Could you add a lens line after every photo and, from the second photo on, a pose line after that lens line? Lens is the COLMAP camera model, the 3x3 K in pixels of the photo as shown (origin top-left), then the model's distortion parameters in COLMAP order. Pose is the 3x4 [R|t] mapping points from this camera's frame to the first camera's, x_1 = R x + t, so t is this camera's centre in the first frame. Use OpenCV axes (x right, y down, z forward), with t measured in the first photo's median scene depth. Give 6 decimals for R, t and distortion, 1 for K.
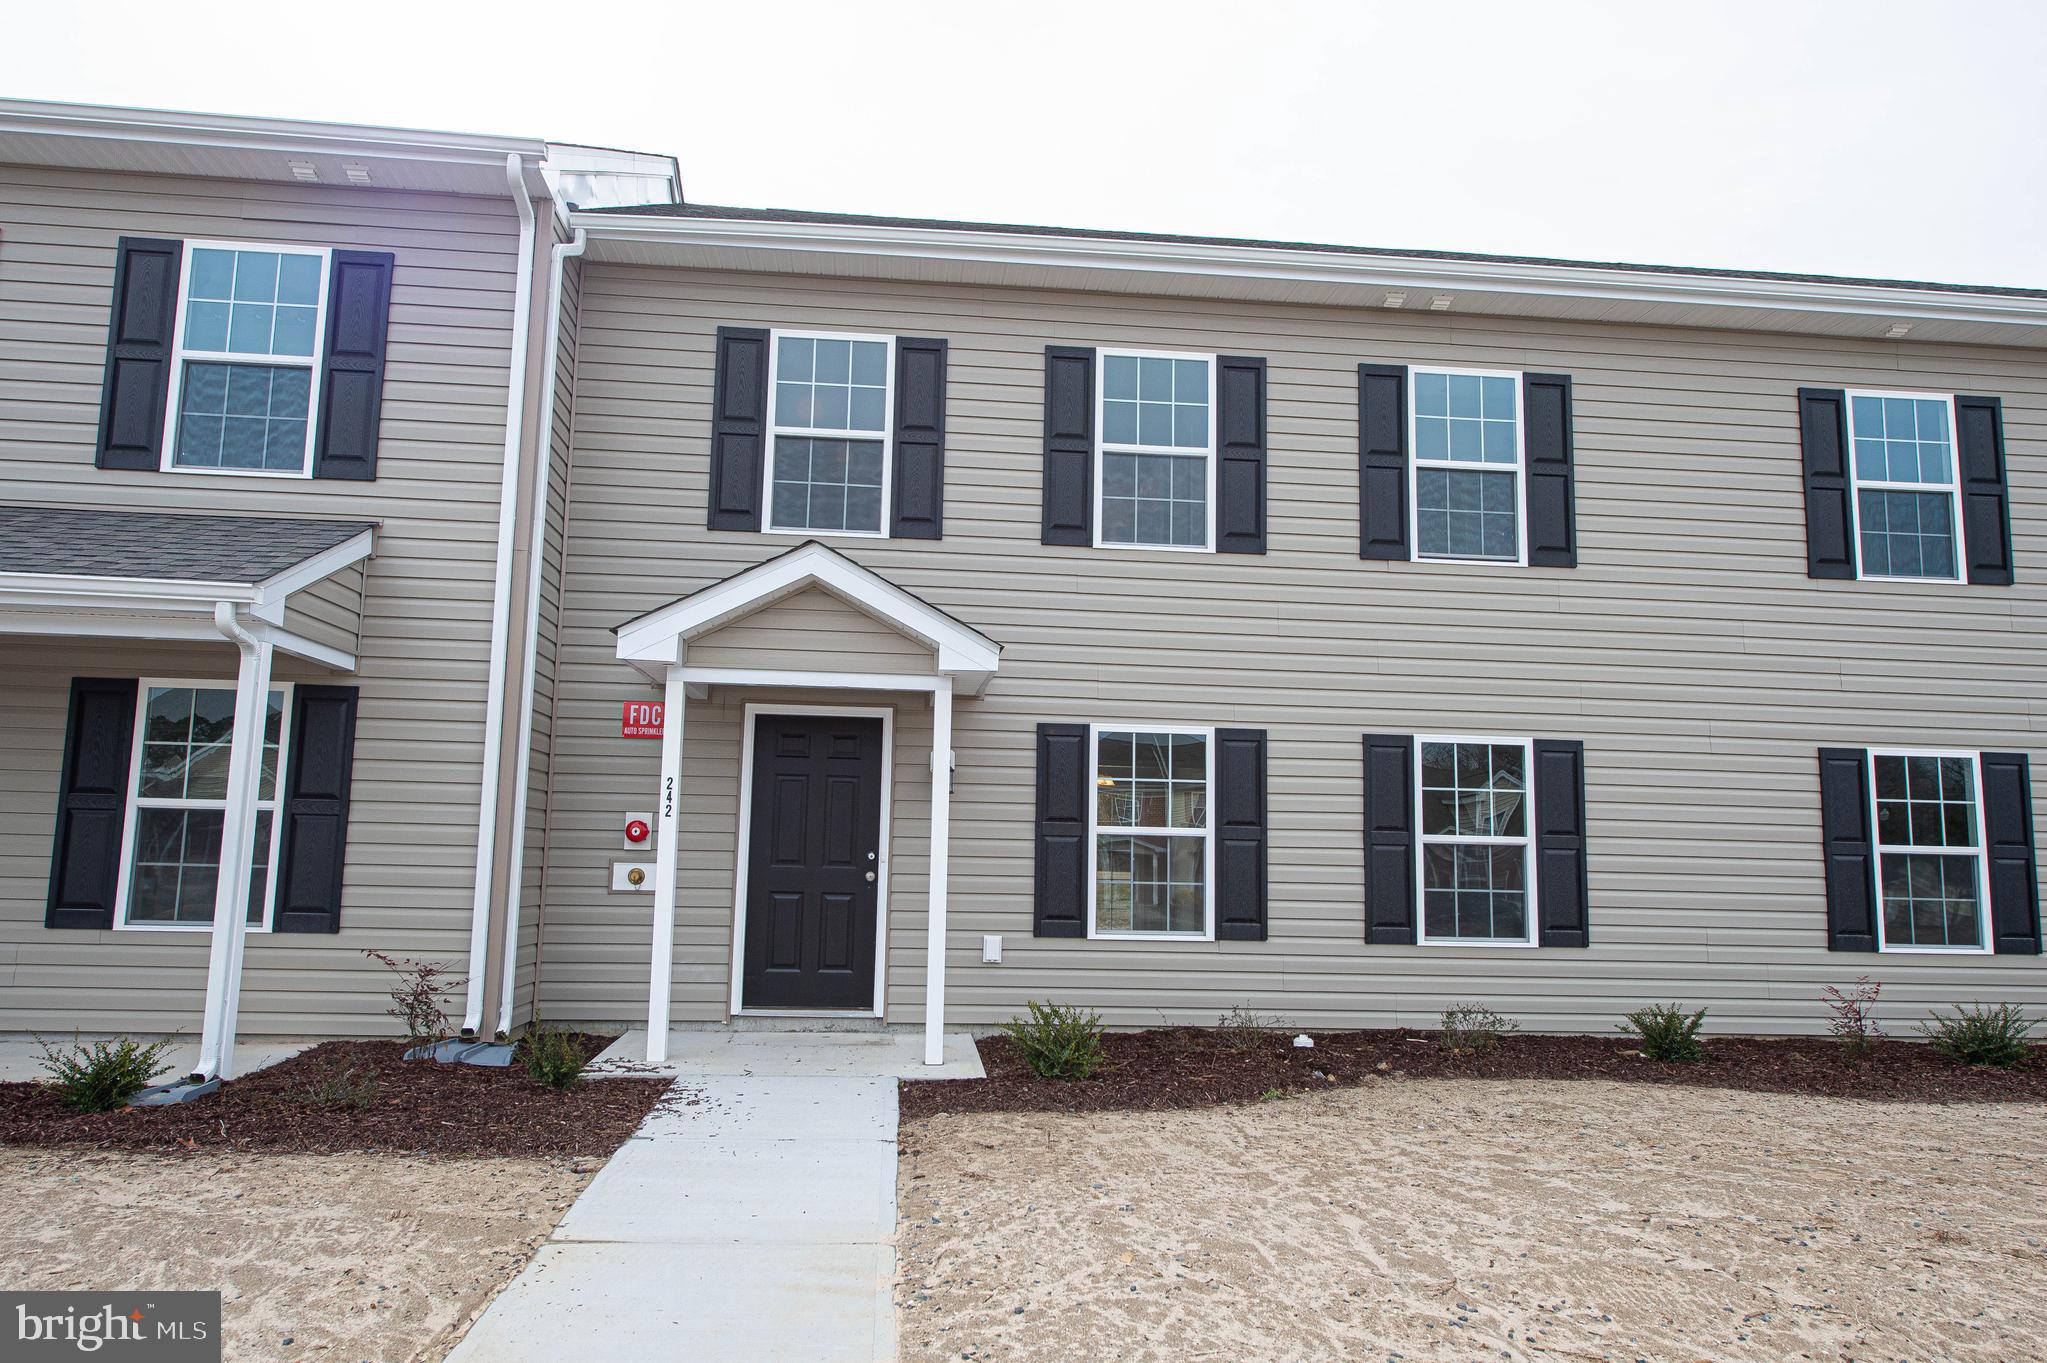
lens RADIAL K [[1399.5, 0, 1021.2], [0, 1399.5, 681.7], [0, 0, 1]] dist [0.015194, -0.000837]
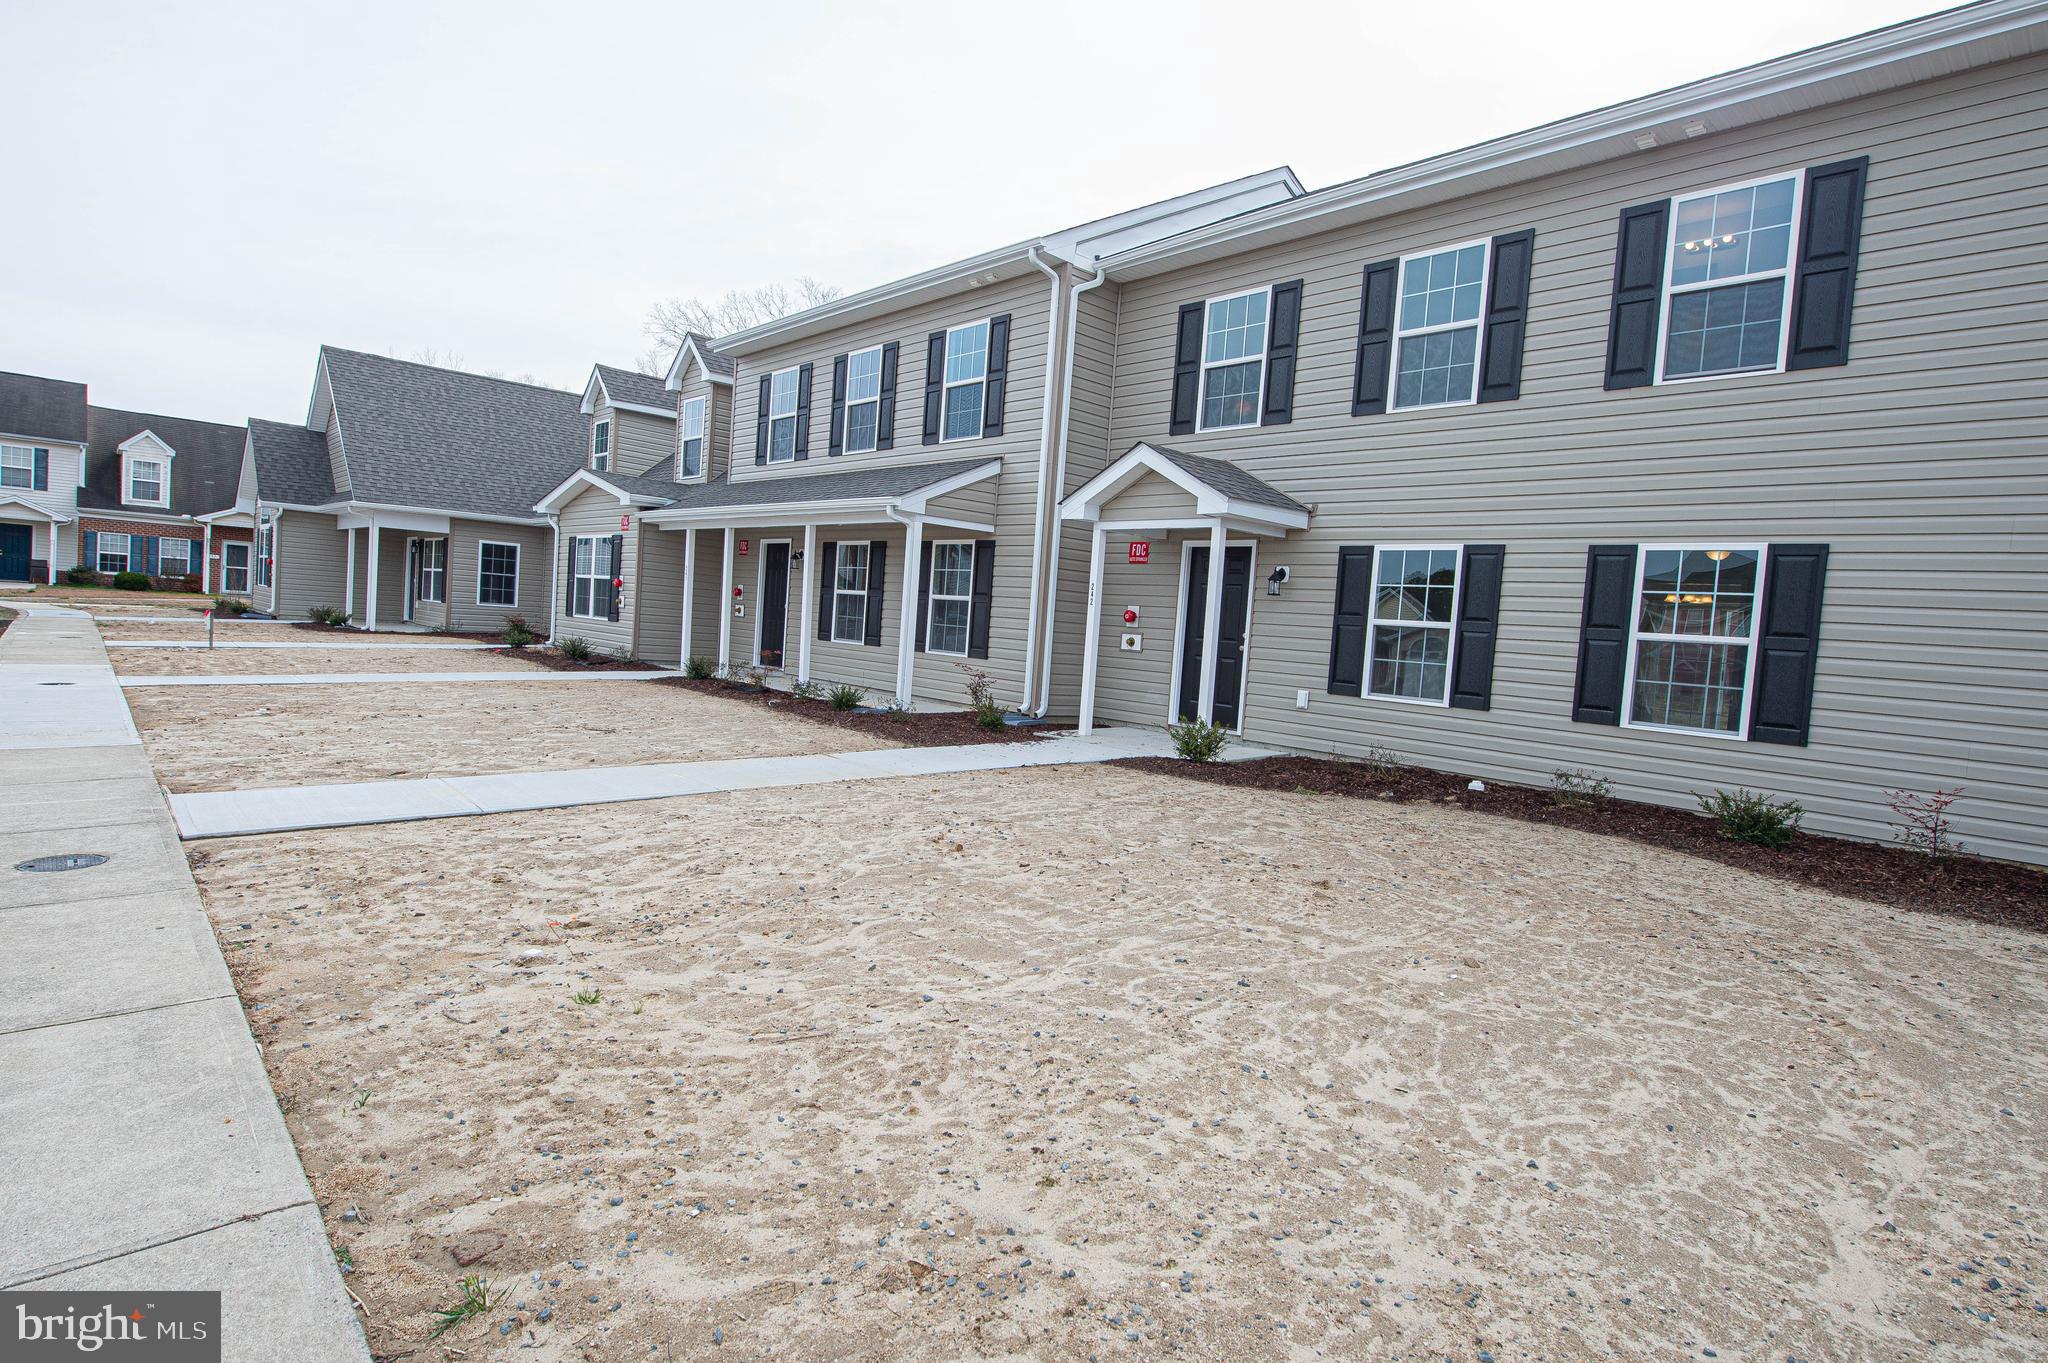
lens RADIAL K [[1114.5, 0, 1019.9], [0, 1114.5, 678.0], [0, 0, 1]] dist [0.006985, -0.000208]
pose [[0.581055, 0.060803, -0.811590, 0.745136], [0.046014, 0.993156, 0.107349, 0.025843], [0.812563, -0.099721, 0.574280, 0.071609]]
